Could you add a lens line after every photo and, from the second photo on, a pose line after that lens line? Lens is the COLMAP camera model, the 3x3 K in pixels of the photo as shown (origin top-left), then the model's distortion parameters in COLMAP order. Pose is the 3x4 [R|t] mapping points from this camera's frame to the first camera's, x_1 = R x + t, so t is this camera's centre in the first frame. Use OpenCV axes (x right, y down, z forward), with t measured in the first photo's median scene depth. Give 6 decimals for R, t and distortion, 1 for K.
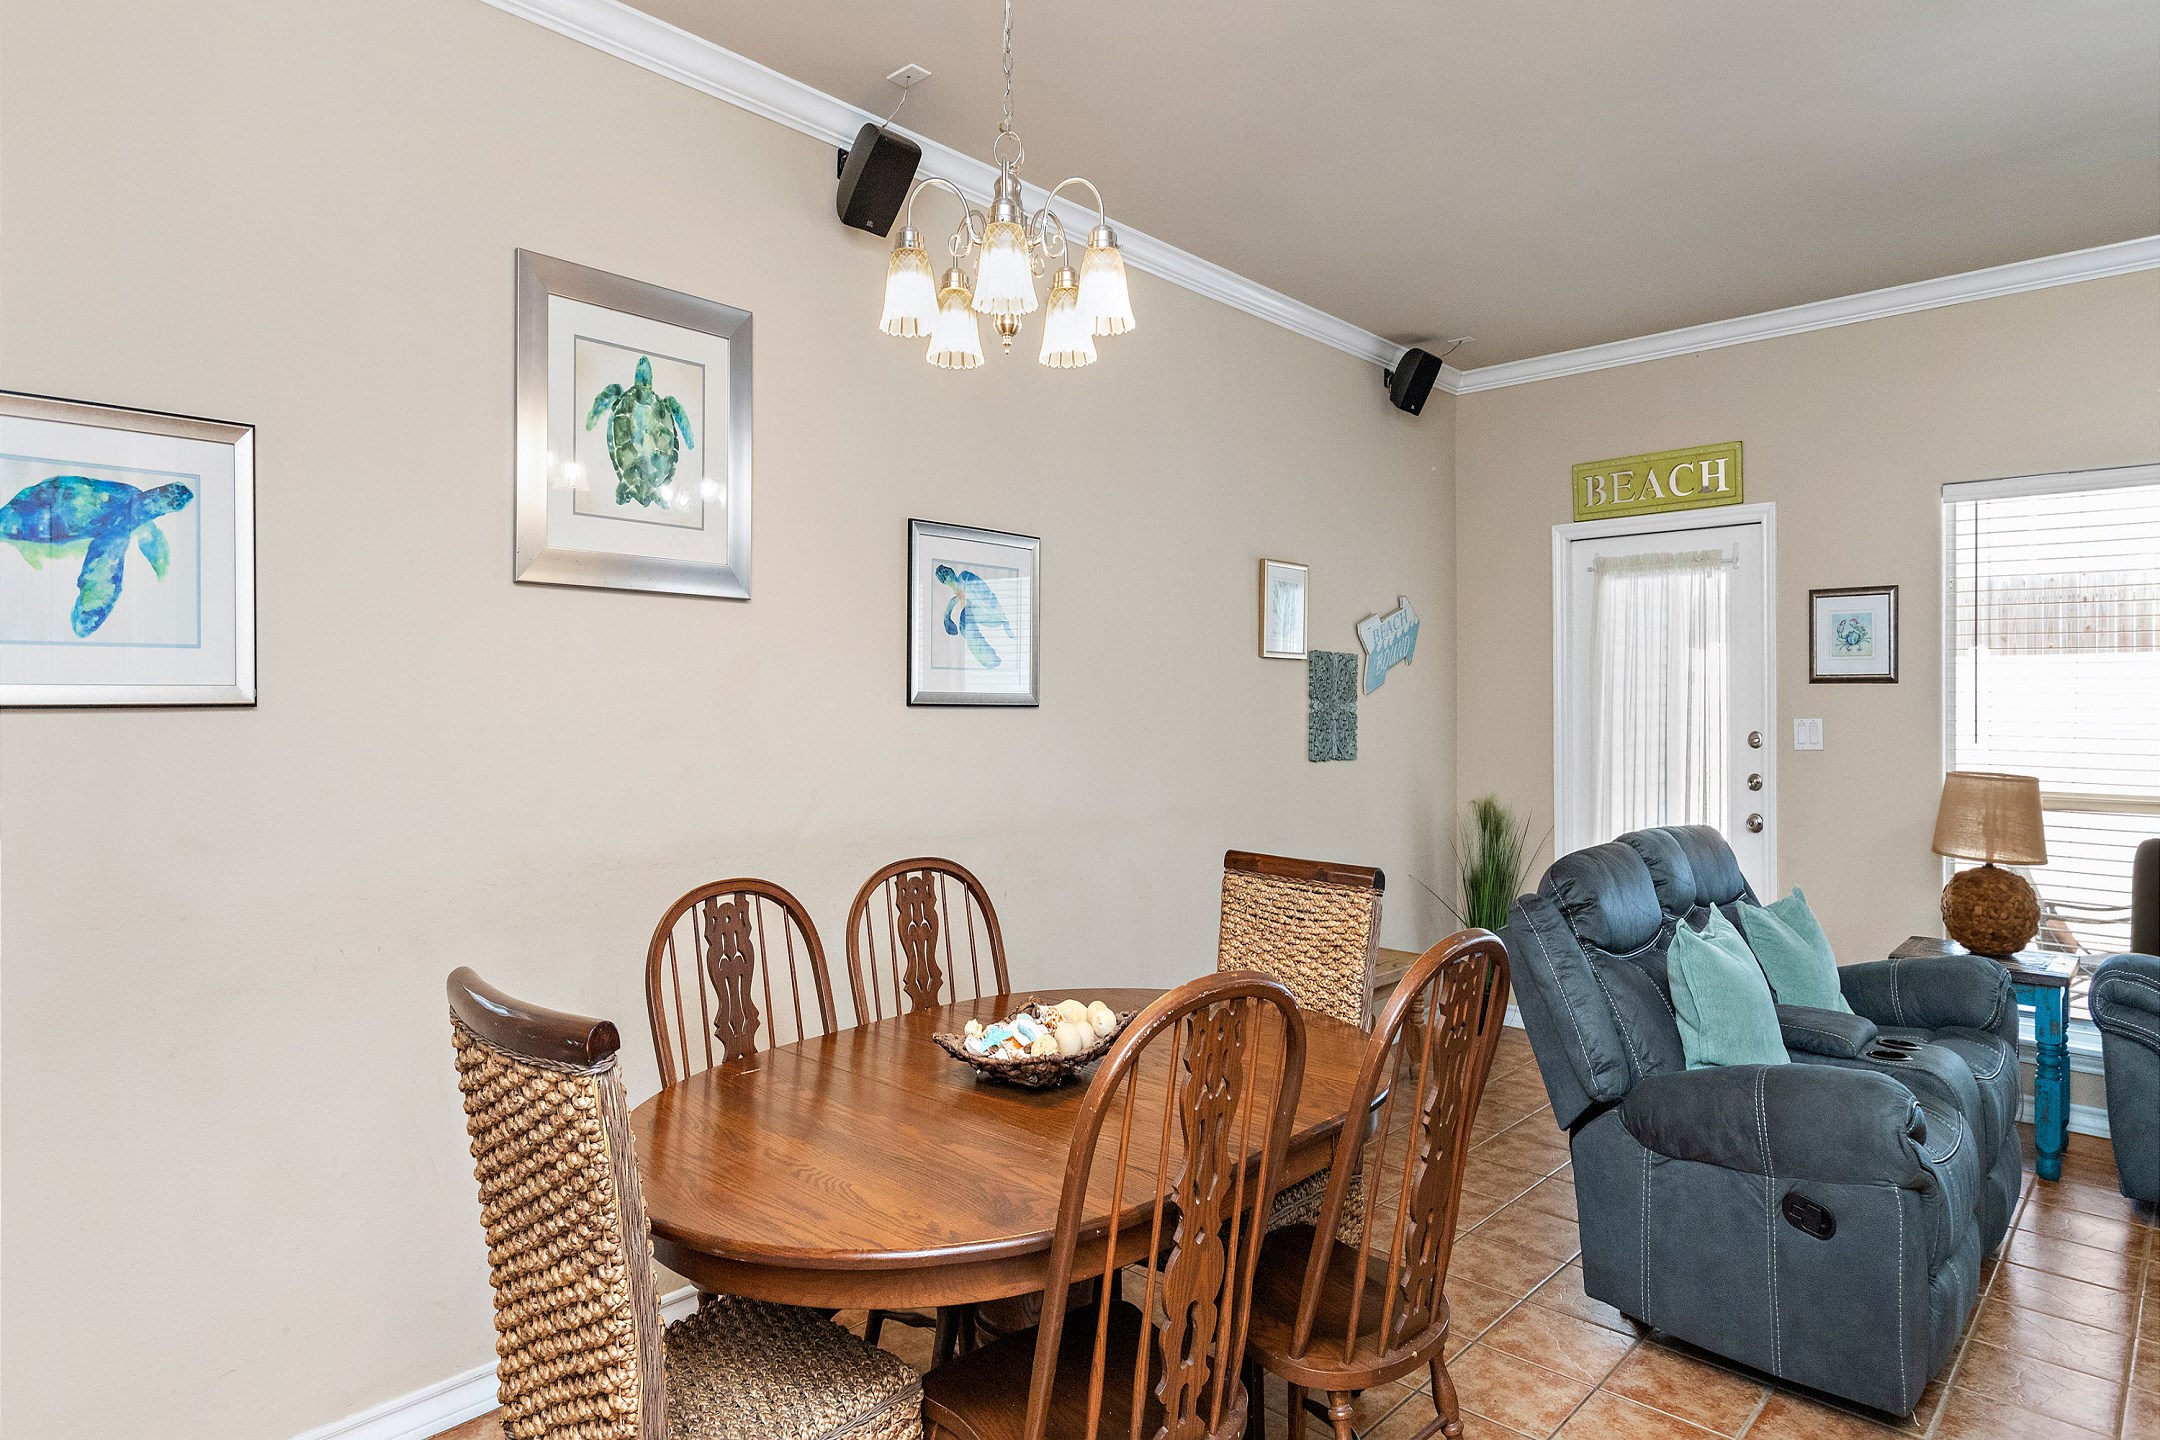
lens RADIAL K [[1233.4, 0, 1075.5], [0, 1233.4, 709.9], [0, 0, 1]] dist [0.013905, 0.003618]
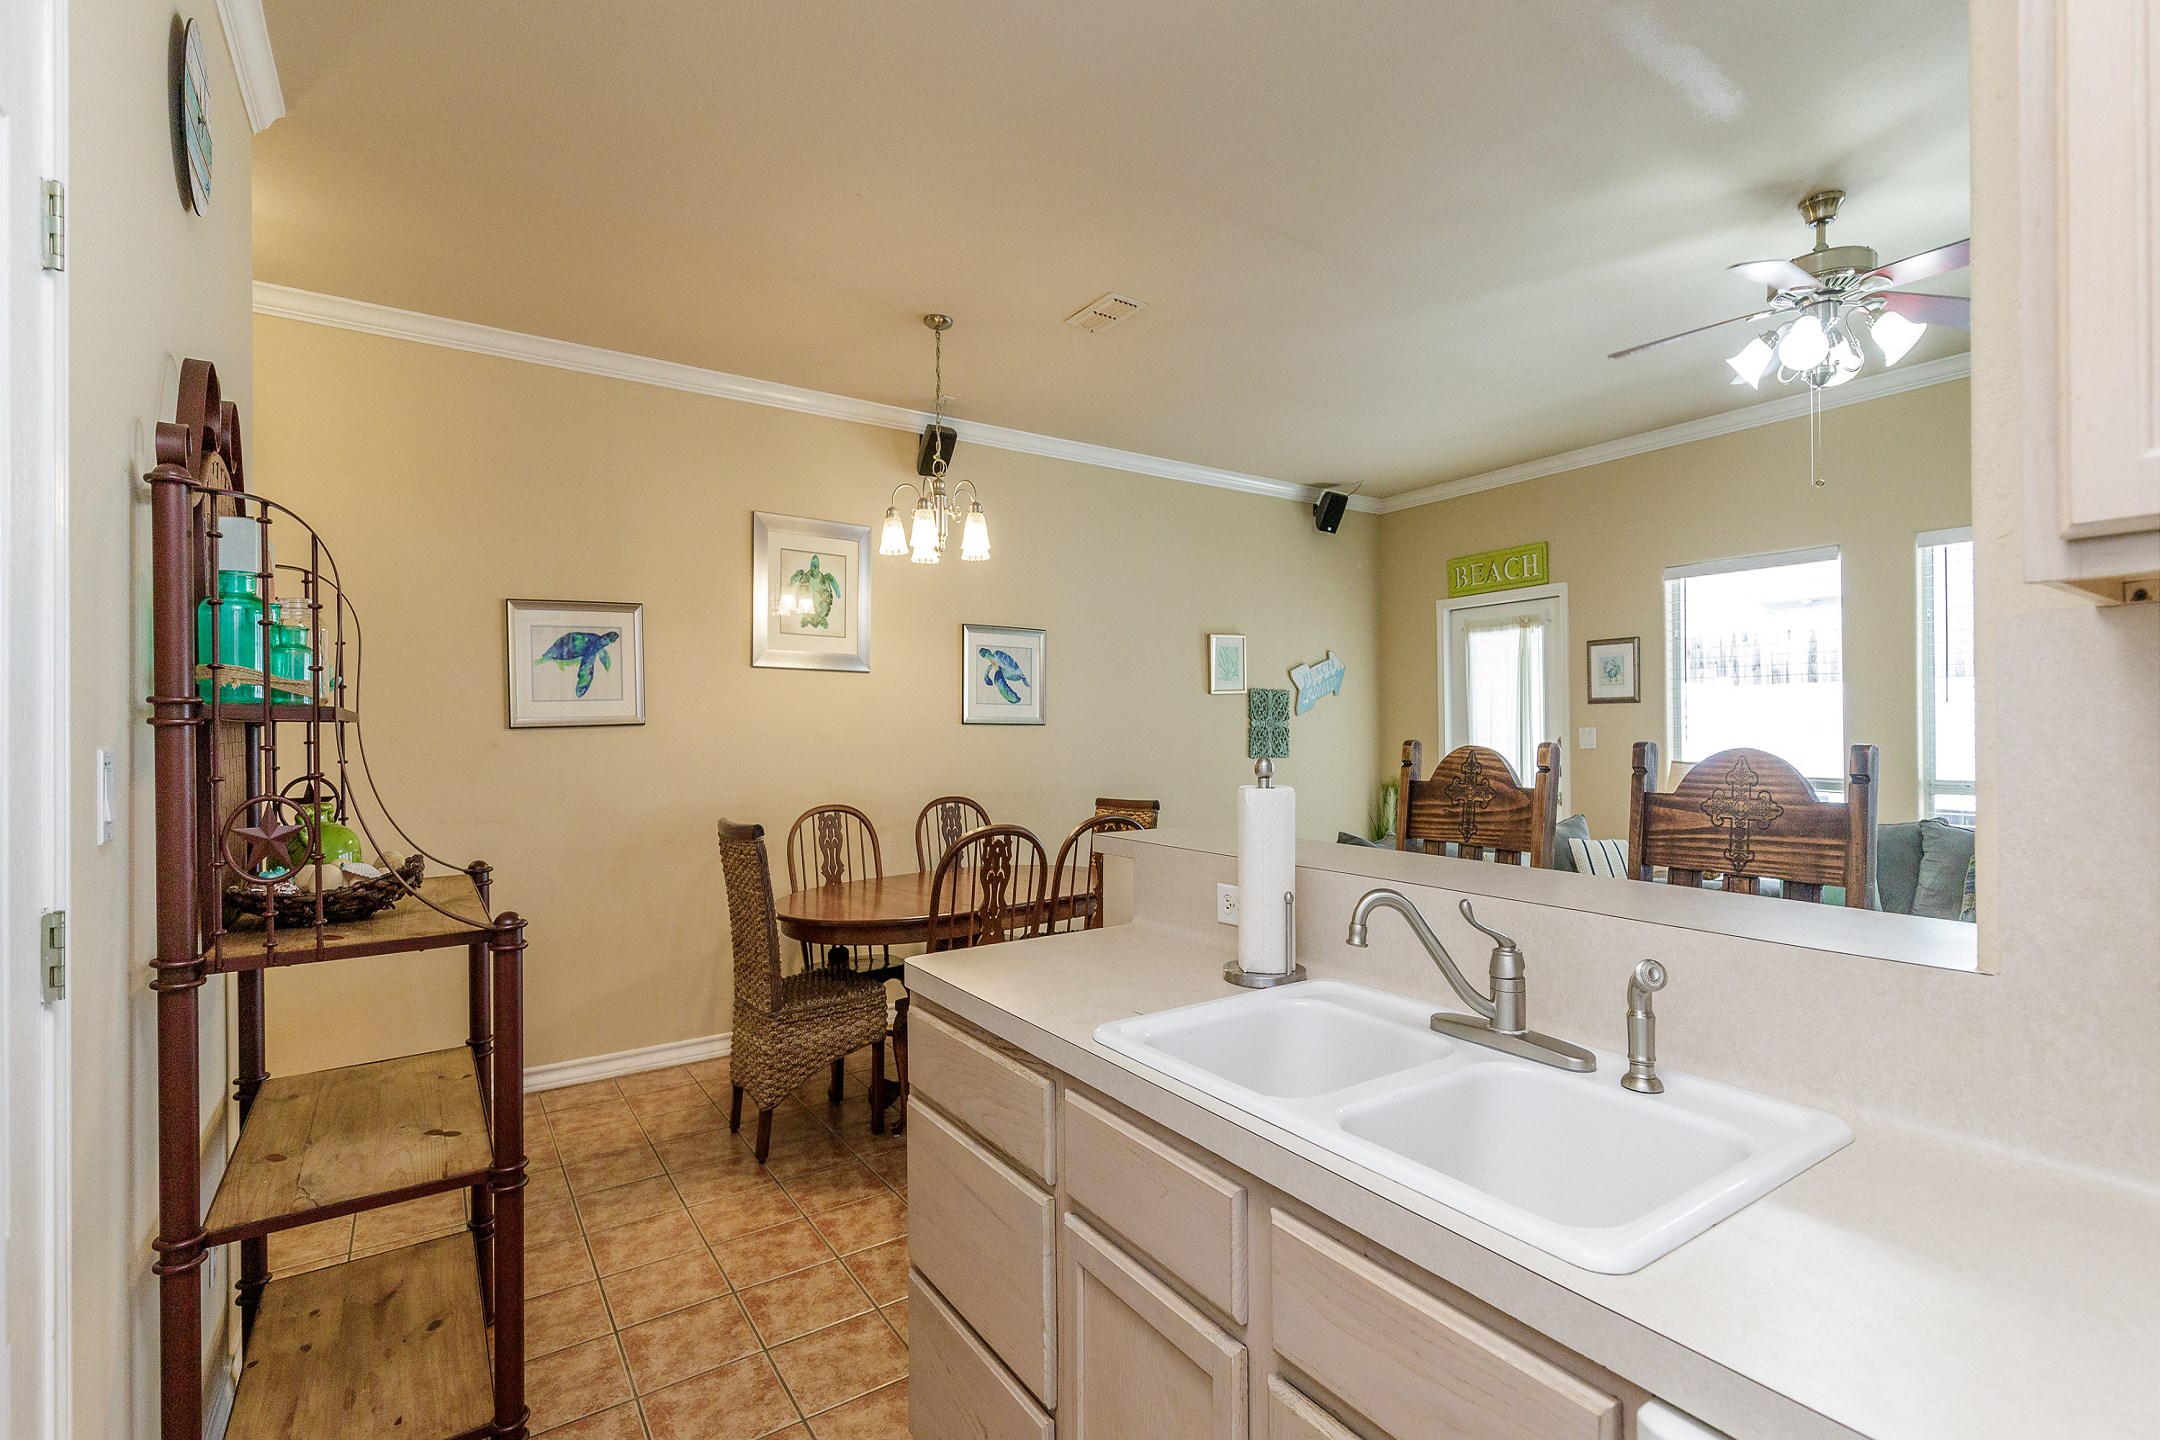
lens RADIAL K [[1014.1, 0, 1074.7], [0, 1014.1, 727.0], [0, 0, 1]] dist [0.007751, -0.000268]
pose [[0.970285, -0.011537, -0.241689, 0.297117], [0.009181, 0.999899, -0.010873, 0.013871], [0.241790, 0.008331, 0.970293, -0.330011]]
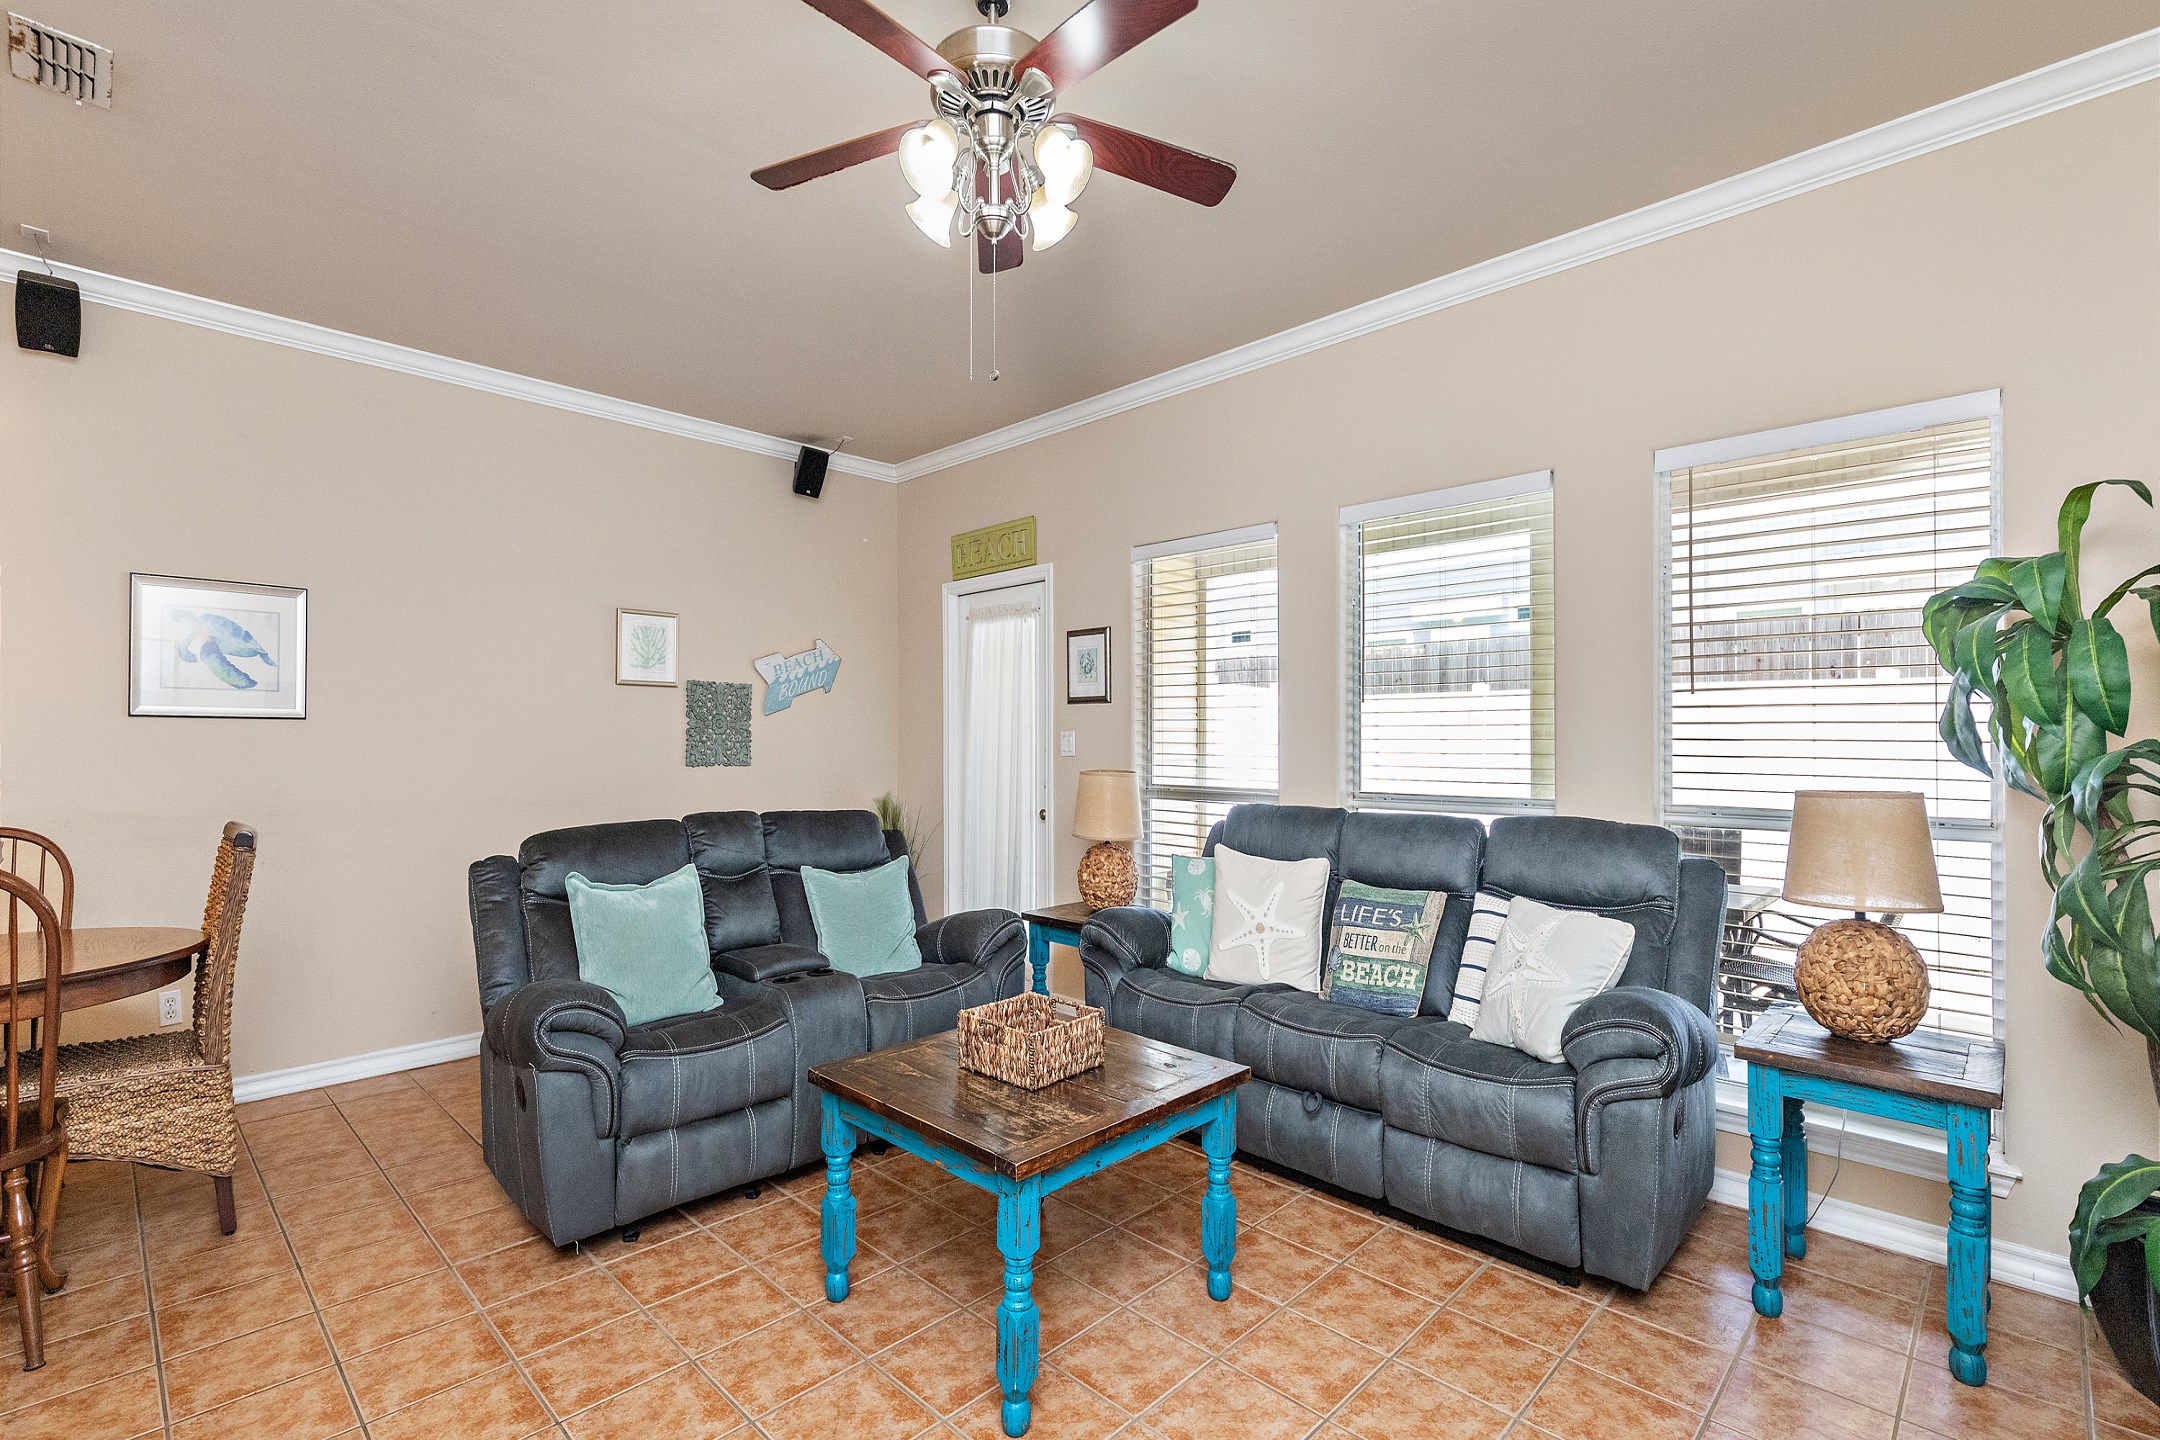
lens RADIAL K [[921.5, 0, 1078.9], [0, 921.5, 727.9], [0, 0, 1]] dist [-0.005224, -0.000551]
pose [[0.998977, -0.000905, -0.045205, 0.661457], [0.000214, 0.999883, -0.015277, 0.016898], [0.045213, 0.015252, 0.998861, 0.063828]]
